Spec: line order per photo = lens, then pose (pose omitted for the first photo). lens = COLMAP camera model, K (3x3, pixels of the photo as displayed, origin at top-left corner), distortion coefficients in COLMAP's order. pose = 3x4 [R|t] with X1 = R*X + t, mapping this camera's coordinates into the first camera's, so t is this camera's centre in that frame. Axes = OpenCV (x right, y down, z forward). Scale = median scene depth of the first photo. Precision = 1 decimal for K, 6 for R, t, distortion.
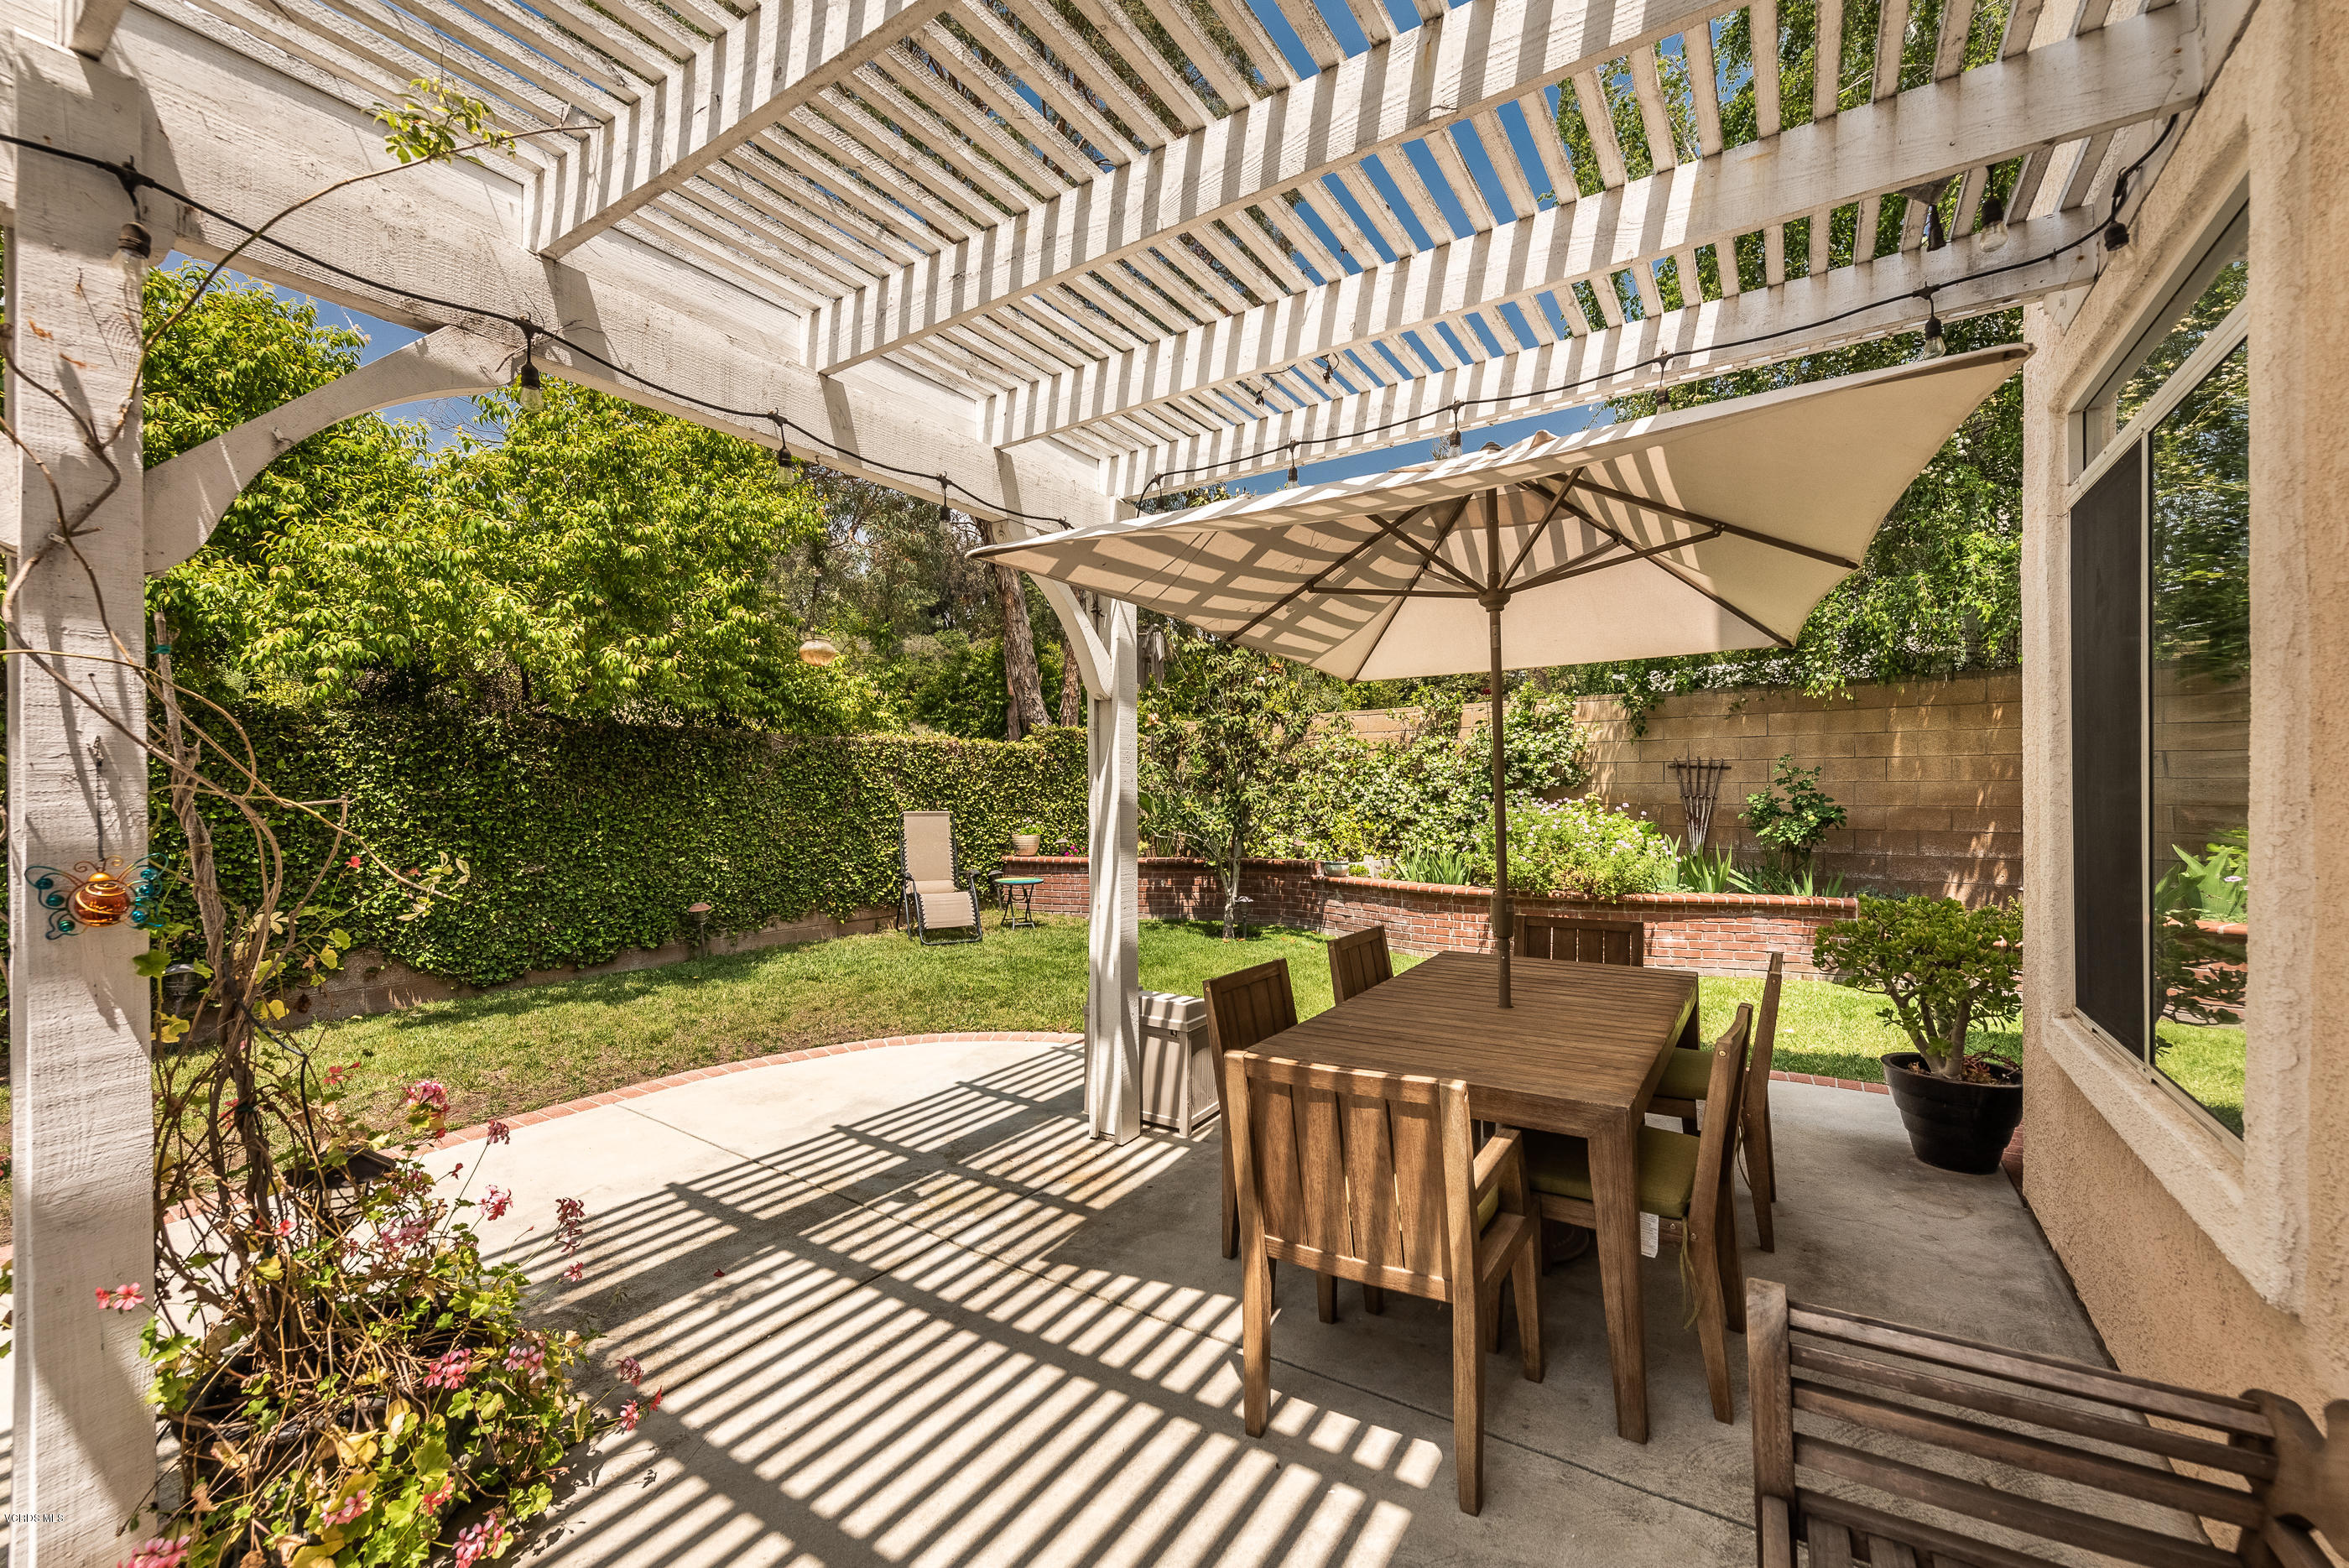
lens RADIAL K [[929.1, 0, 1173.9], [0, 929.1, 787.5], [0, 0, 1]] dist [0.017240, -0.004836]
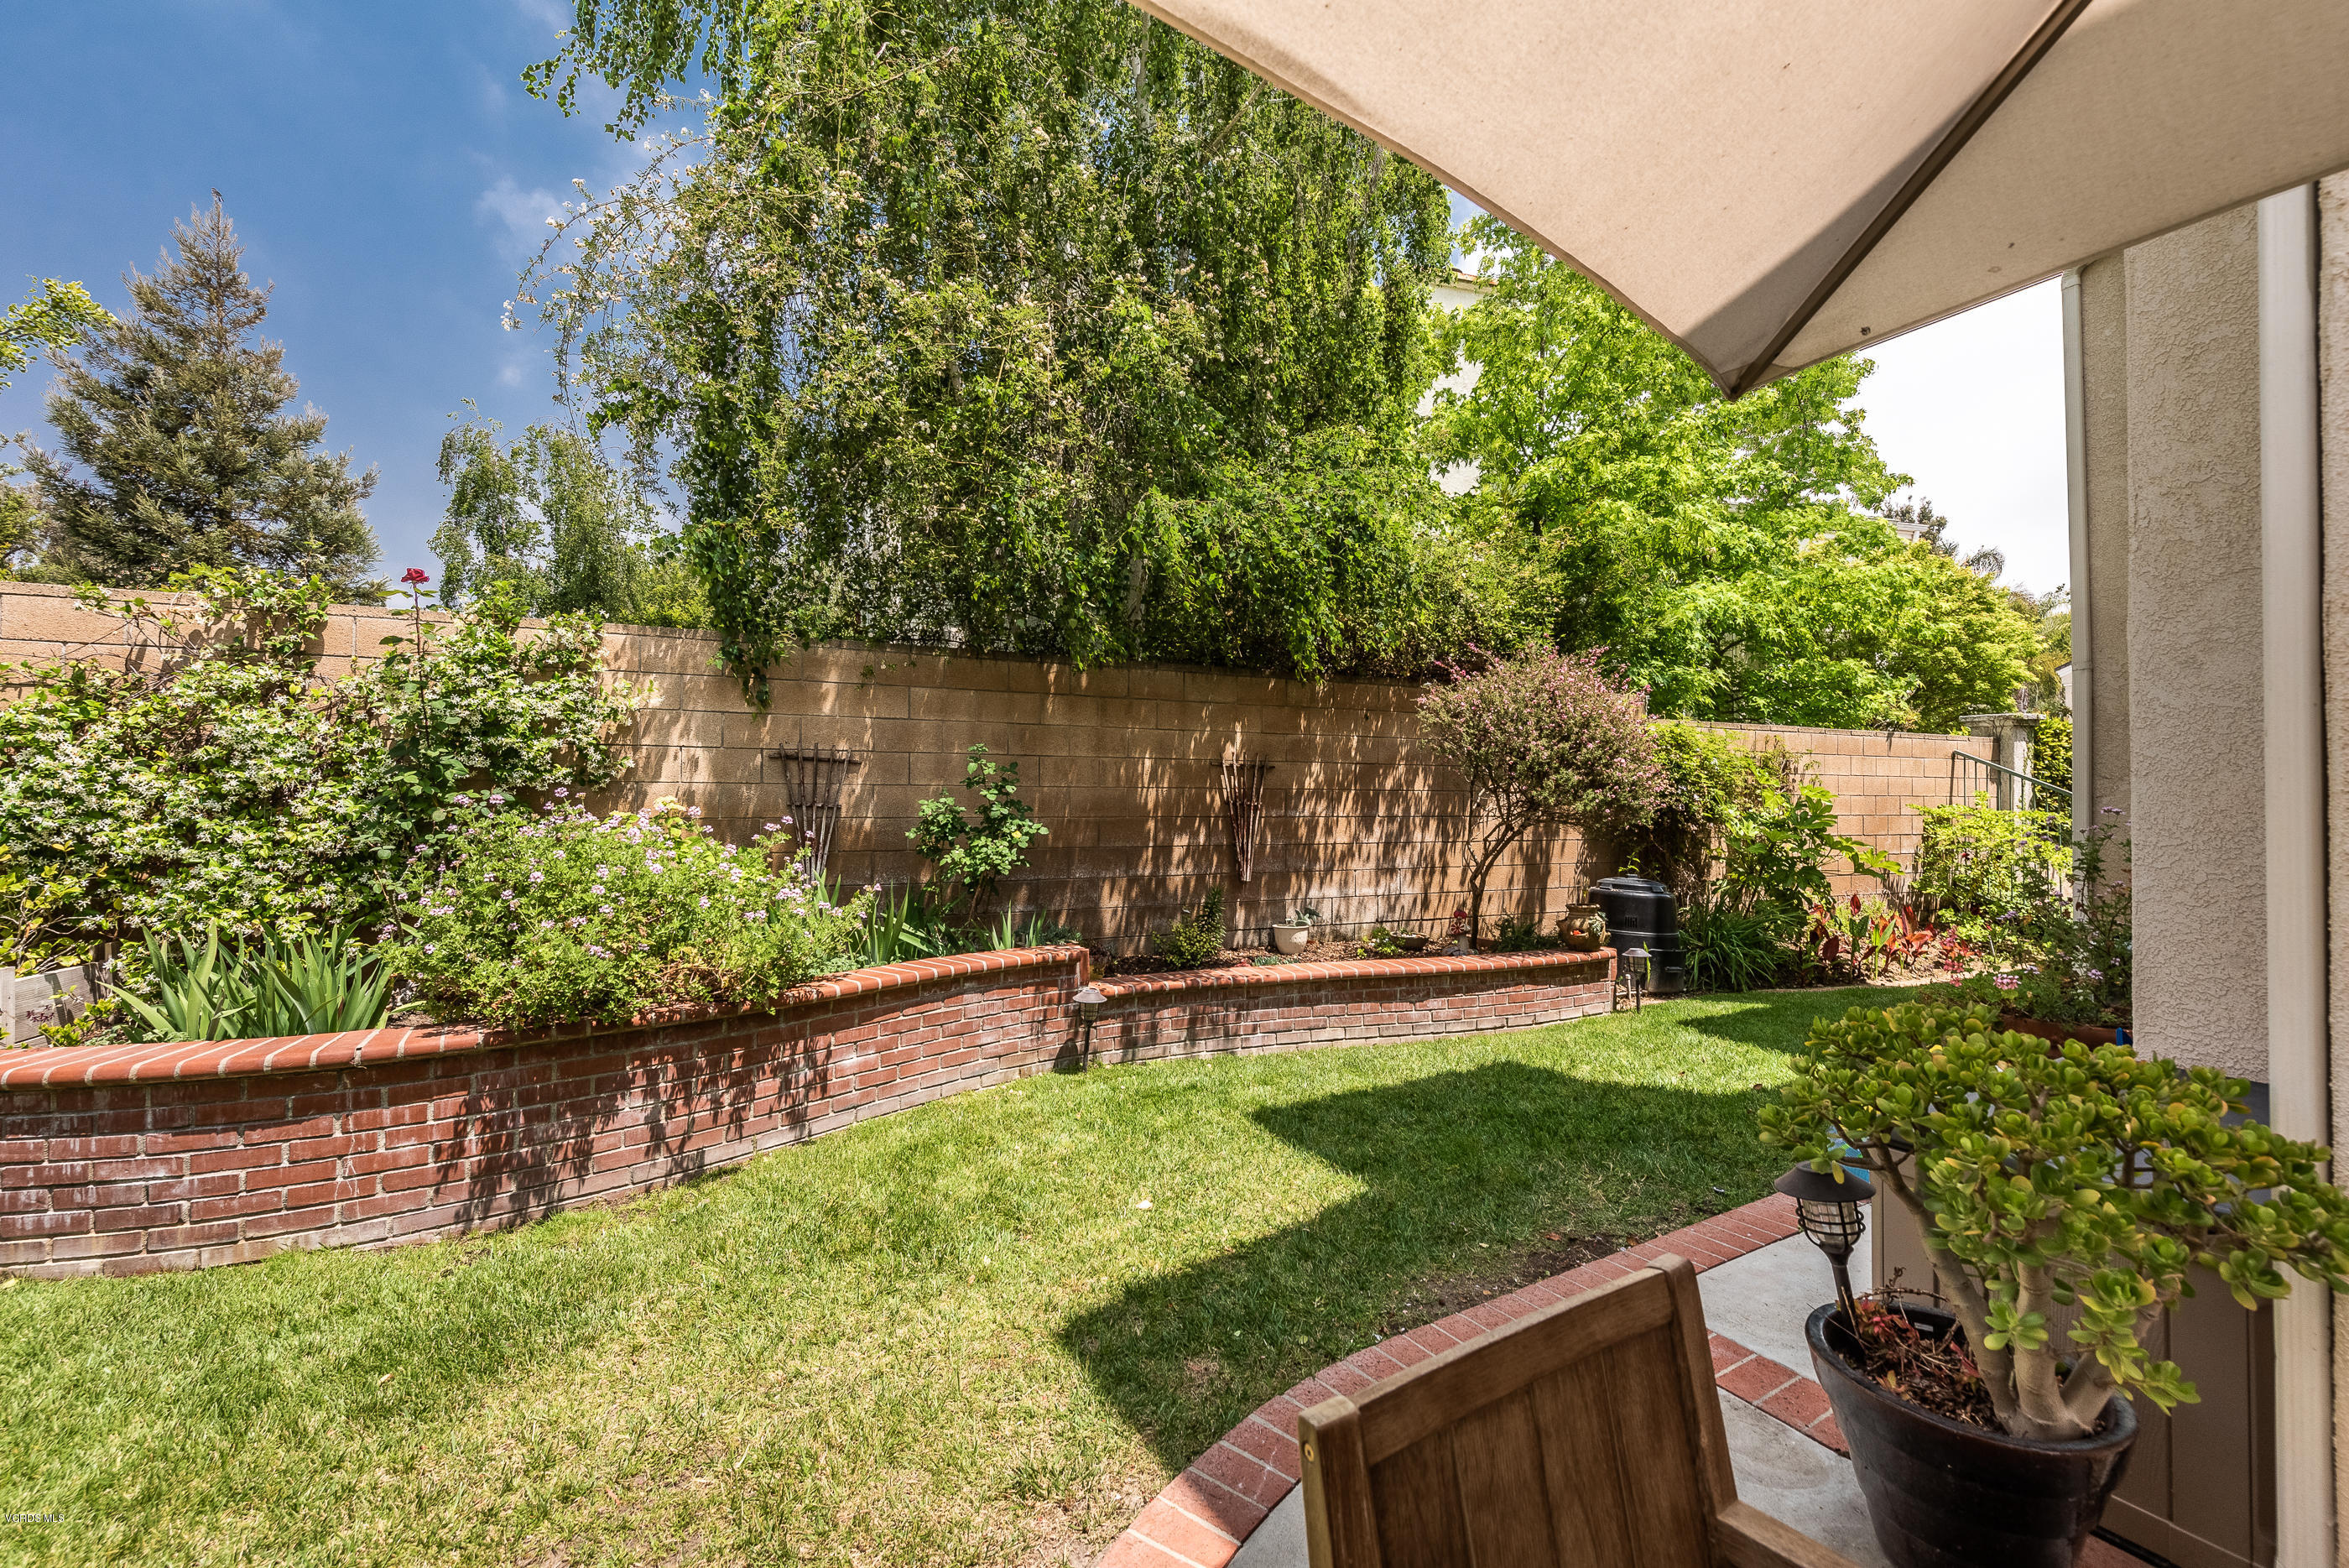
lens RADIAL K [[929.1, 0, 1182.4], [0, 929.1, 786.3], [0, 0, 1]] dist [0.017240, -0.004836]
pose [[0.441935, 0.017480, 0.896877, 0.087389], [-0.010474, 0.999843, -0.014325, 0.003408], [-0.896986, -0.003063, 0.442048, 0.443645]]
